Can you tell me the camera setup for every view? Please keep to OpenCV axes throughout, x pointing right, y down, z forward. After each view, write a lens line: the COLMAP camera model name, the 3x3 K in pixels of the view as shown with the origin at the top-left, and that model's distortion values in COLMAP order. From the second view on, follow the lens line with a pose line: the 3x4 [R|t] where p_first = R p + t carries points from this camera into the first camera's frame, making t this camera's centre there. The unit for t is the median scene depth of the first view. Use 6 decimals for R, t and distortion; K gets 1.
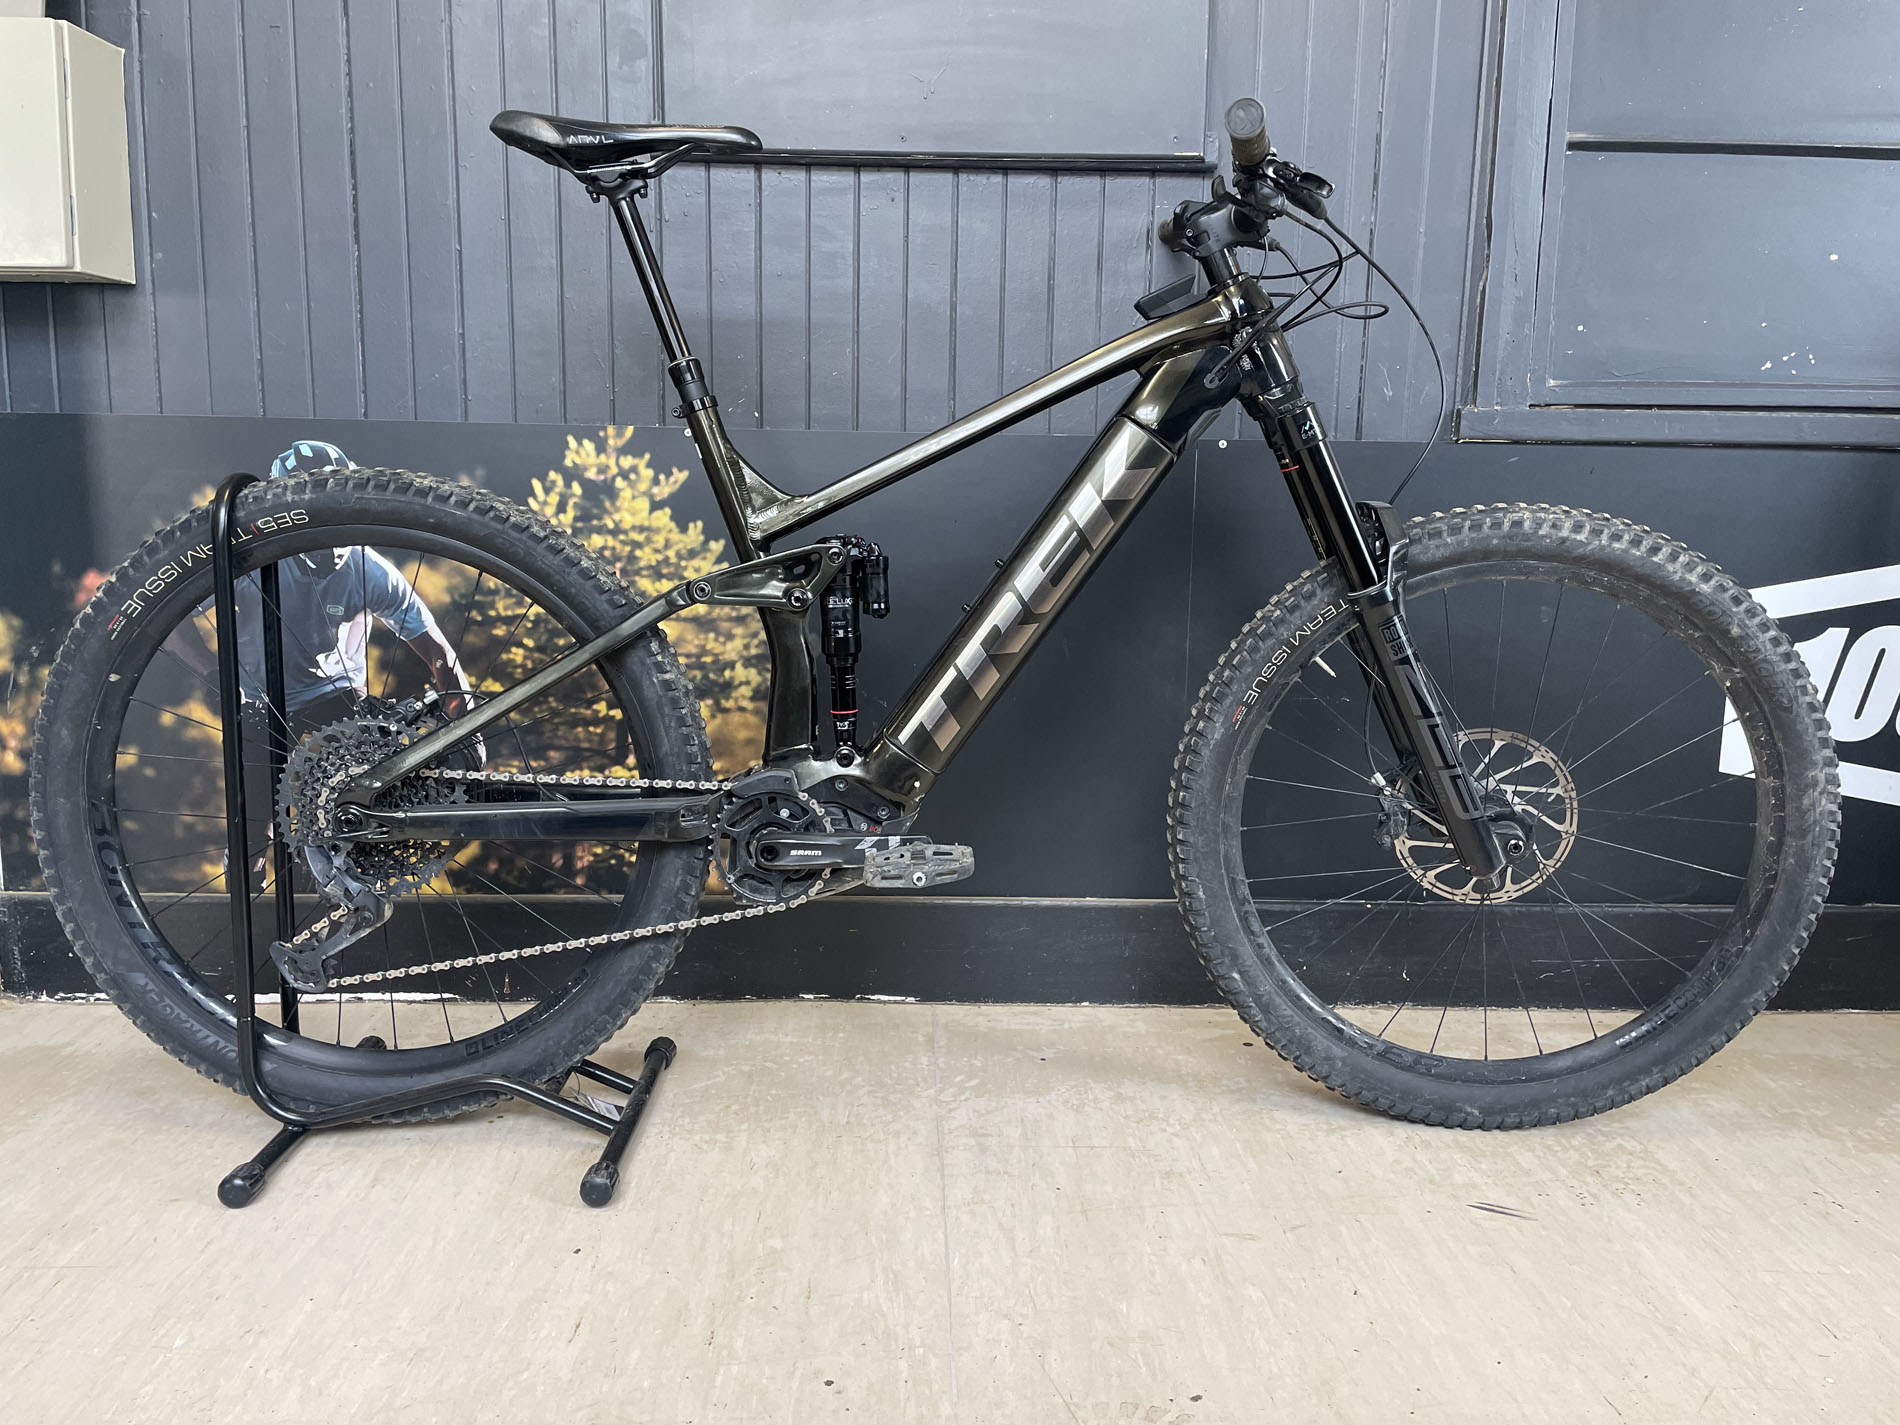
lens RADIAL K [[1434.1, 0, 959.5], [0, 1434.1, 691.2], [0, 0, 1]] dist [0.093091, -0.120547]
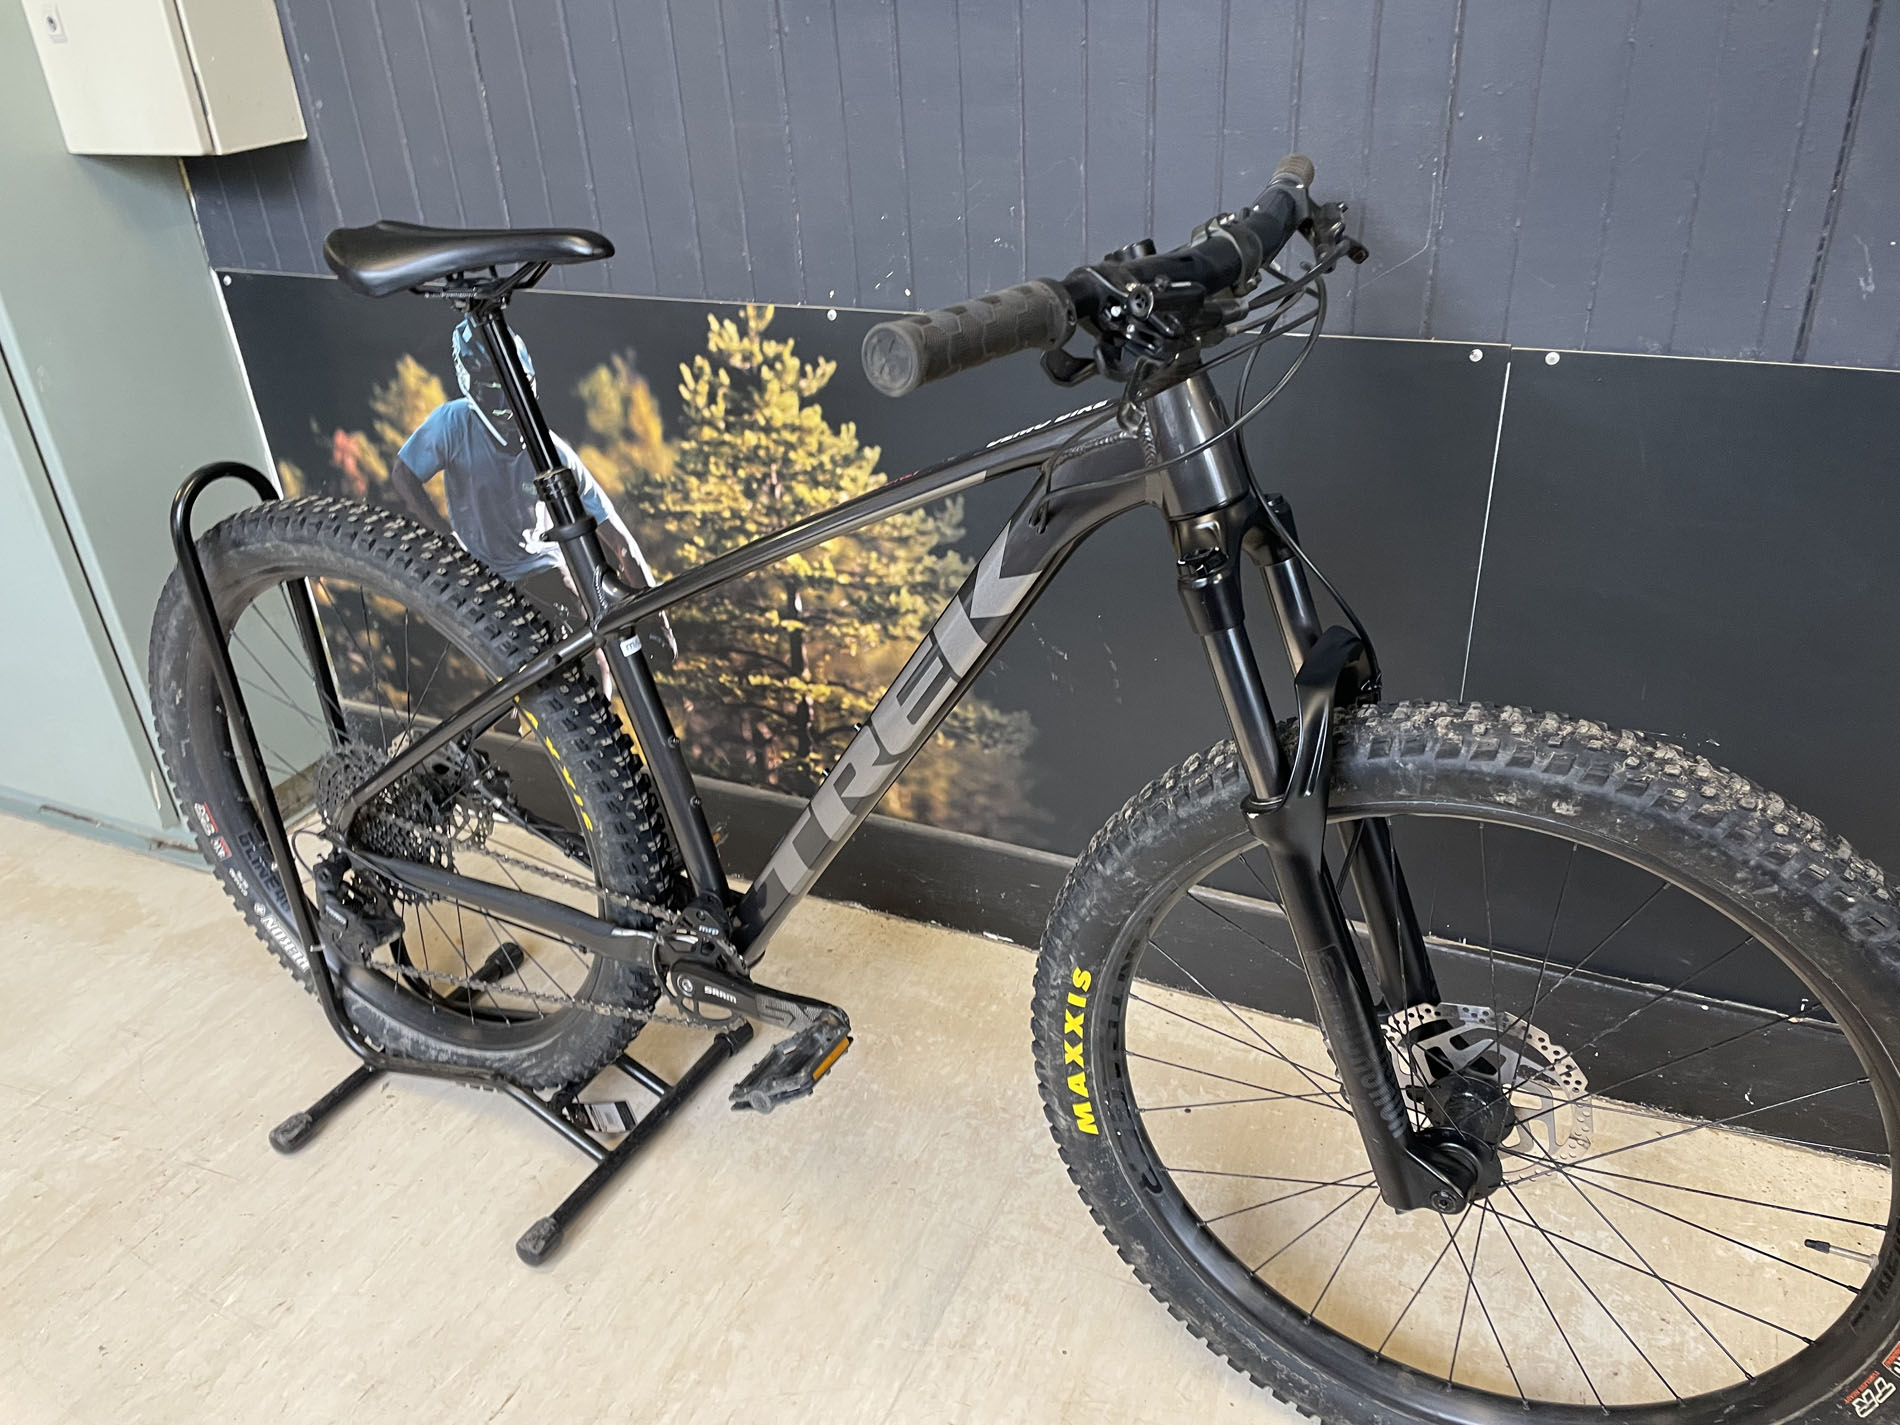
lens RADIAL K [[1434.1, 0, 934.4], [0, 1434.1, 724.9], [0, 0, 1]] dist [0.093091, -0.120547]
pose [[0.884117, 0.166254, -0.436689, 0.249460], [0.003882, 0.931916, 0.362654, -0.255523], [0.467250, -0.322323, 0.823277, 0.286839]]
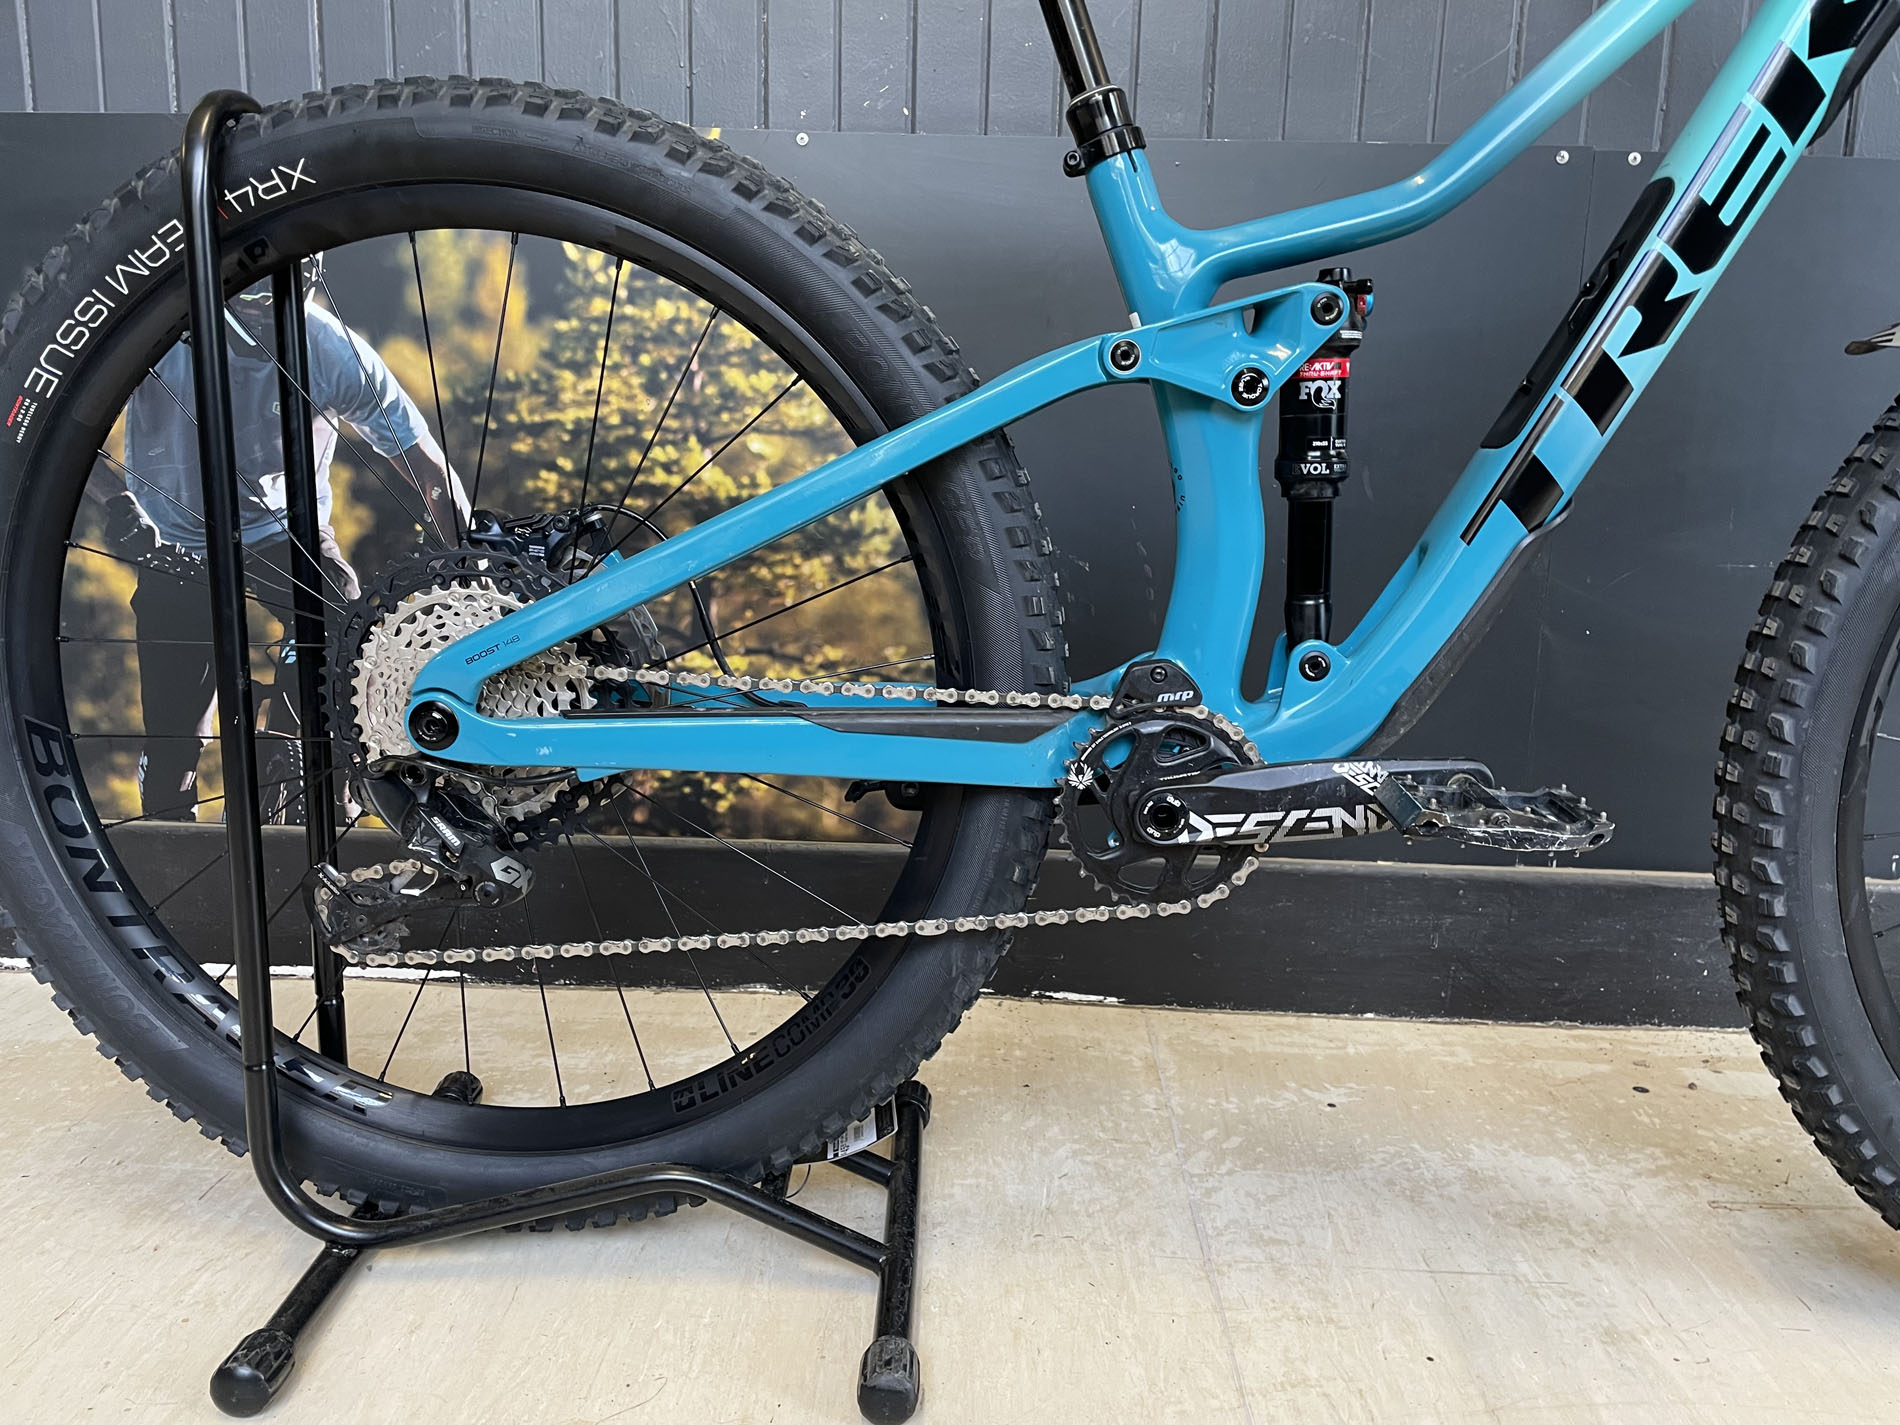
lens RADIAL K [[1434.1, 0, 968.8], [0, 1434.1, 717.3], [0, 0, 1]] dist [0.093091, -0.120547]
pose [[0.998370, 0.020435, -0.053284, -0.071254], [-0.017795, 0.998612, 0.049570, 0.048140], [0.054223, -0.048541, 0.997348, 0.330483]]
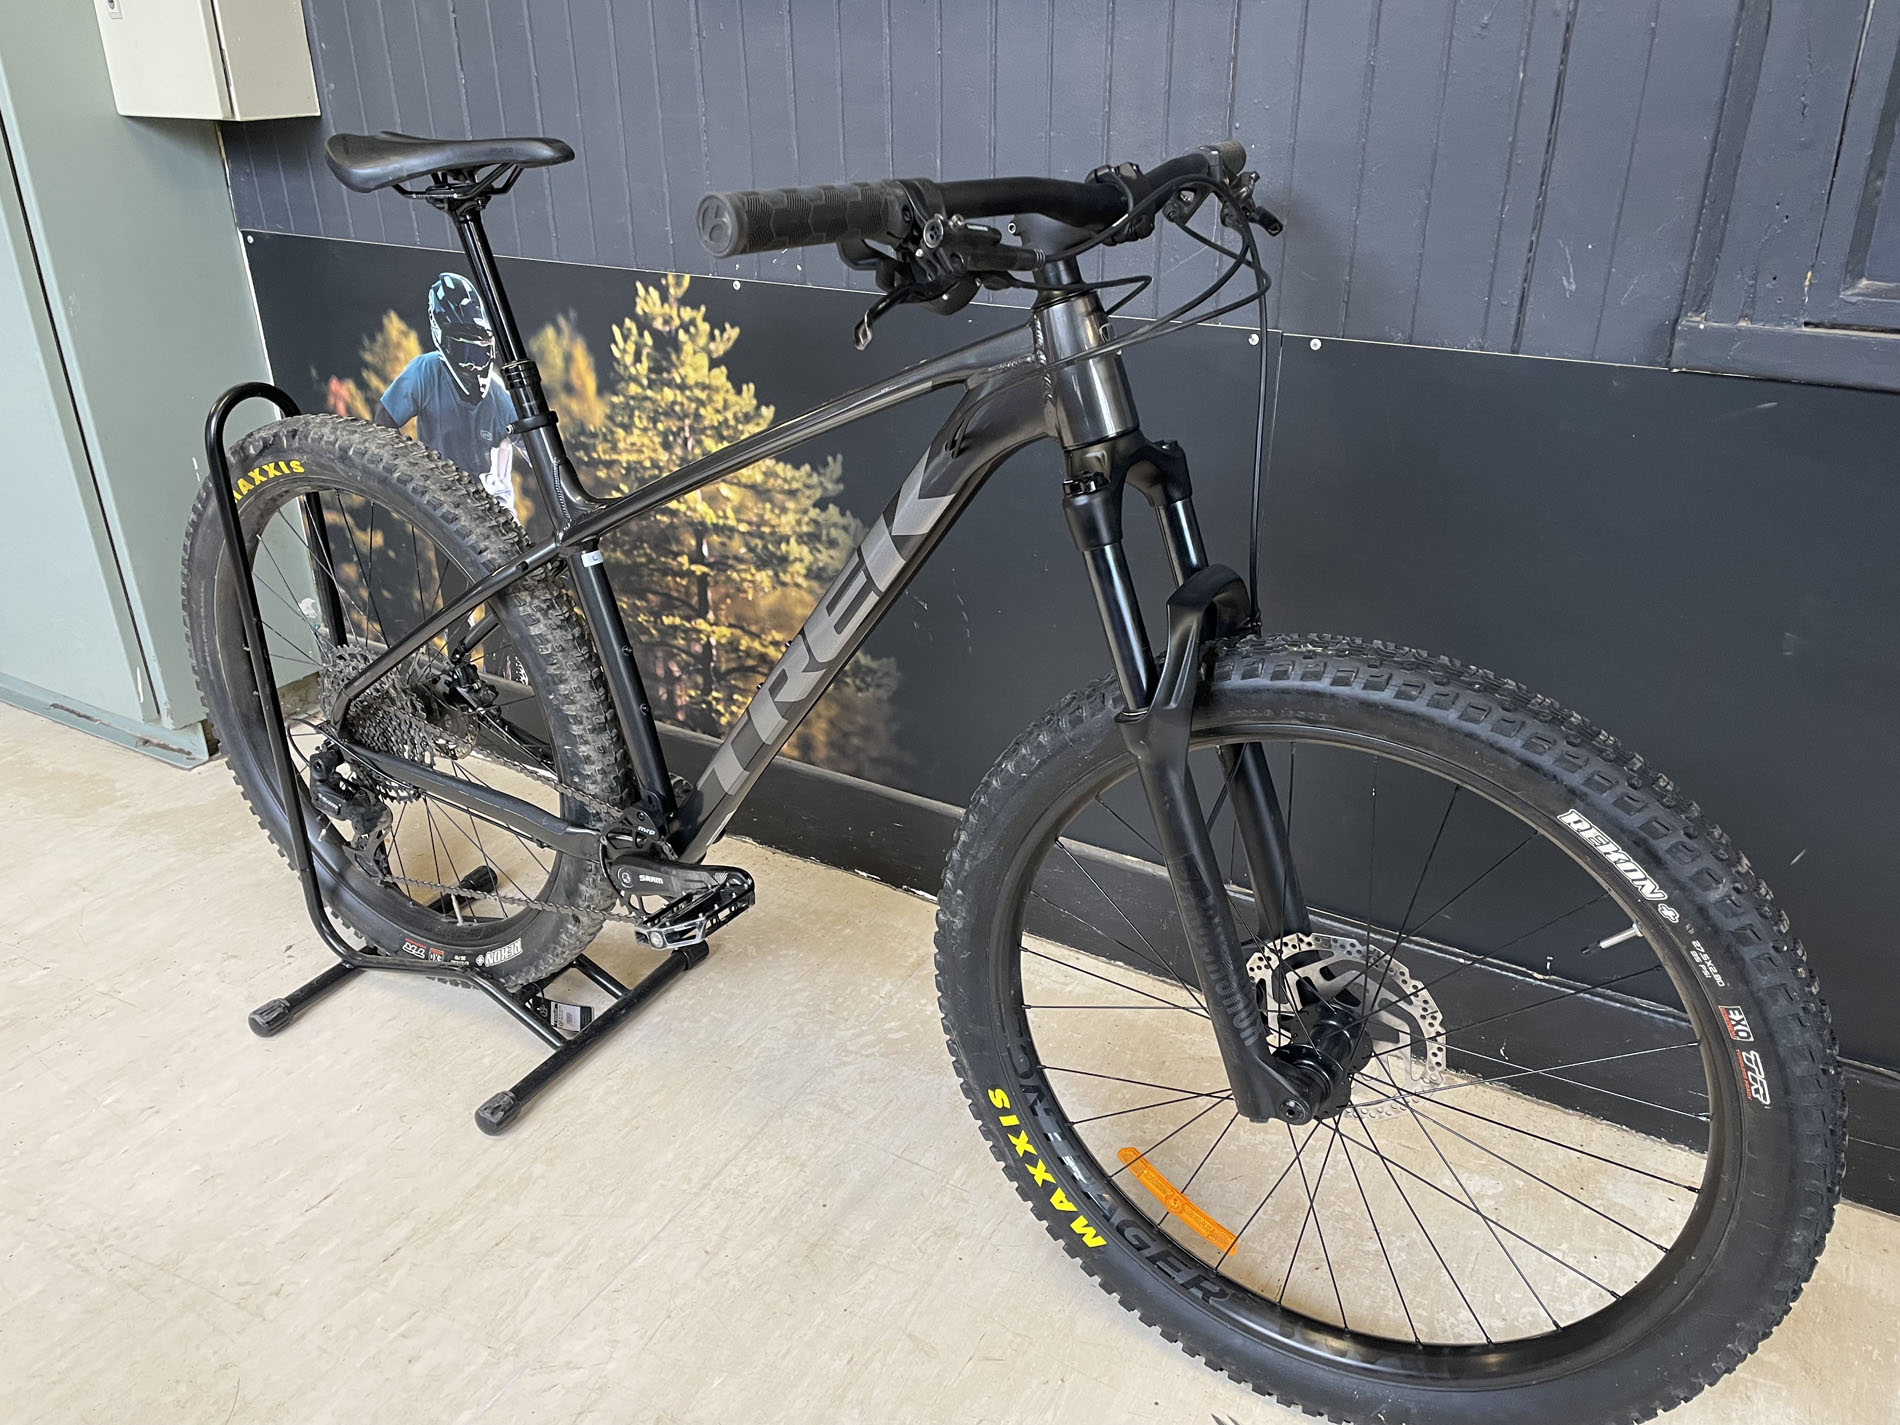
lens RADIAL K [[1434.1, 0, 940.0], [0, 1434.1, 705.1], [0, 0, 1]] dist [0.093091, -0.120547]
pose [[0.842283, 0.208599, -0.497037, 0.423785], [-0.056549, 0.951192, 0.303373, -0.209250], [0.536061, -0.227419, 0.812969, 0.264482]]
